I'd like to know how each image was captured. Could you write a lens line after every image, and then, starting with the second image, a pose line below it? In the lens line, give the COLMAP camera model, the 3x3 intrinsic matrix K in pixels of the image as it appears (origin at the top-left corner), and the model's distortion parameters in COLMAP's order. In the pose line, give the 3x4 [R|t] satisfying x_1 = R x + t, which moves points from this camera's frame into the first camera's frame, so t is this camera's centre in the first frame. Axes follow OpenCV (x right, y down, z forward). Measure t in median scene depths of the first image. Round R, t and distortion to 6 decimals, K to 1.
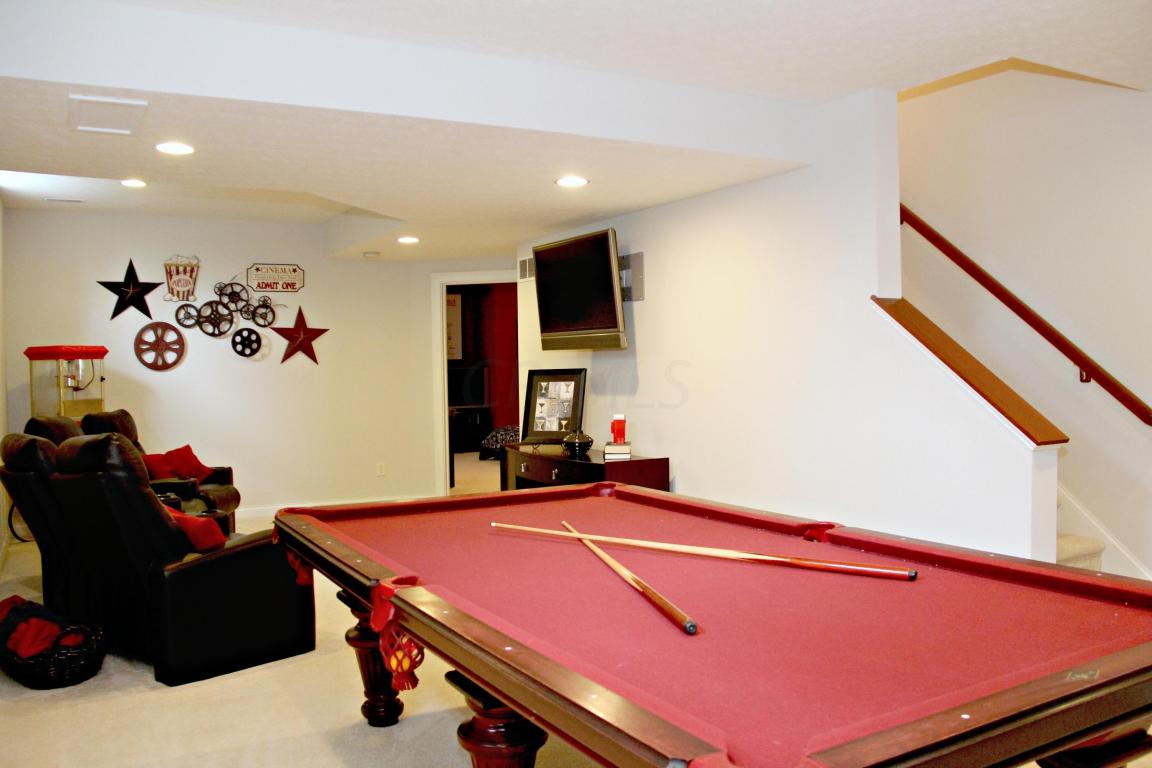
lens RADIAL K [[951.2, 0, 576.0], [0, 951.2, 384.0], [0, 0, 1]] dist [-0.117838, 0.005011]
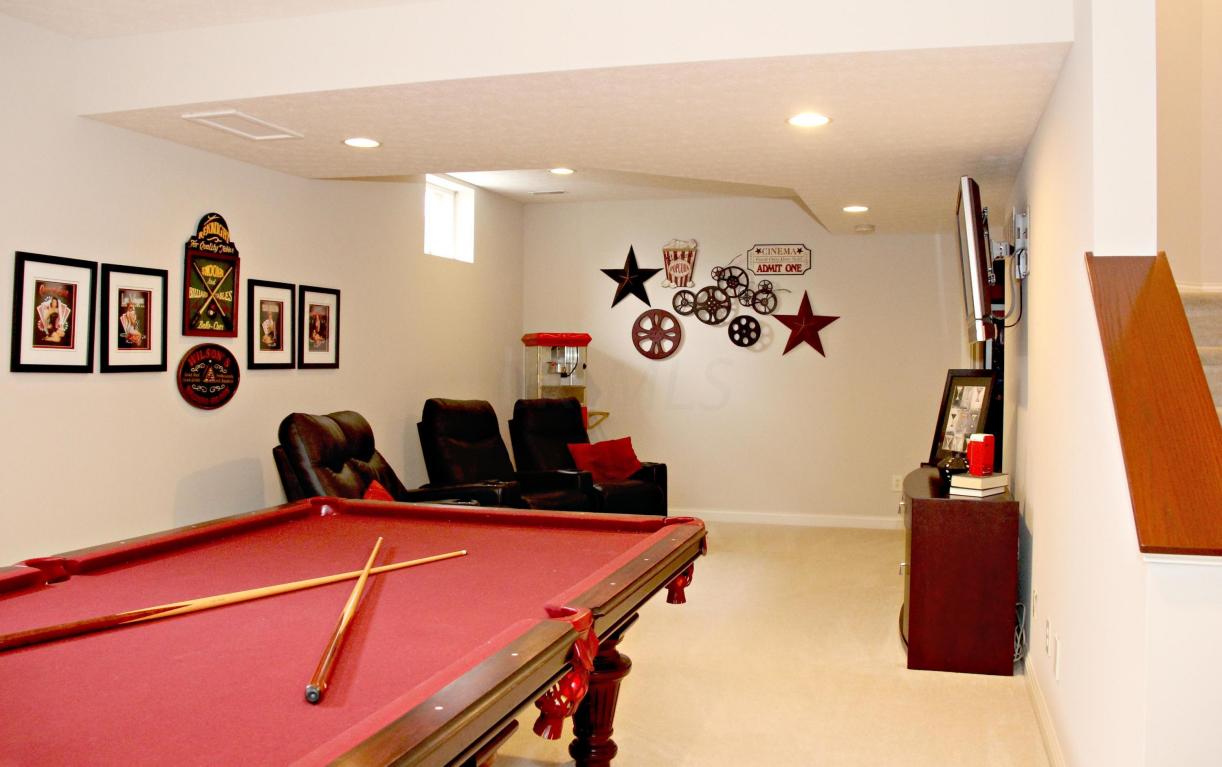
lens RADIAL K [[1059.0, 0, 612.8], [0, 1059.0, 344.0], [0, 0, 1]] dist [-0.002321, -0.000012]
pose [[0.740727, 0.012003, -0.671699, 0.254247], [-0.033369, 0.999264, -0.018942, -0.007898], [0.670977, 0.036444, 0.740582, 0.148943]]
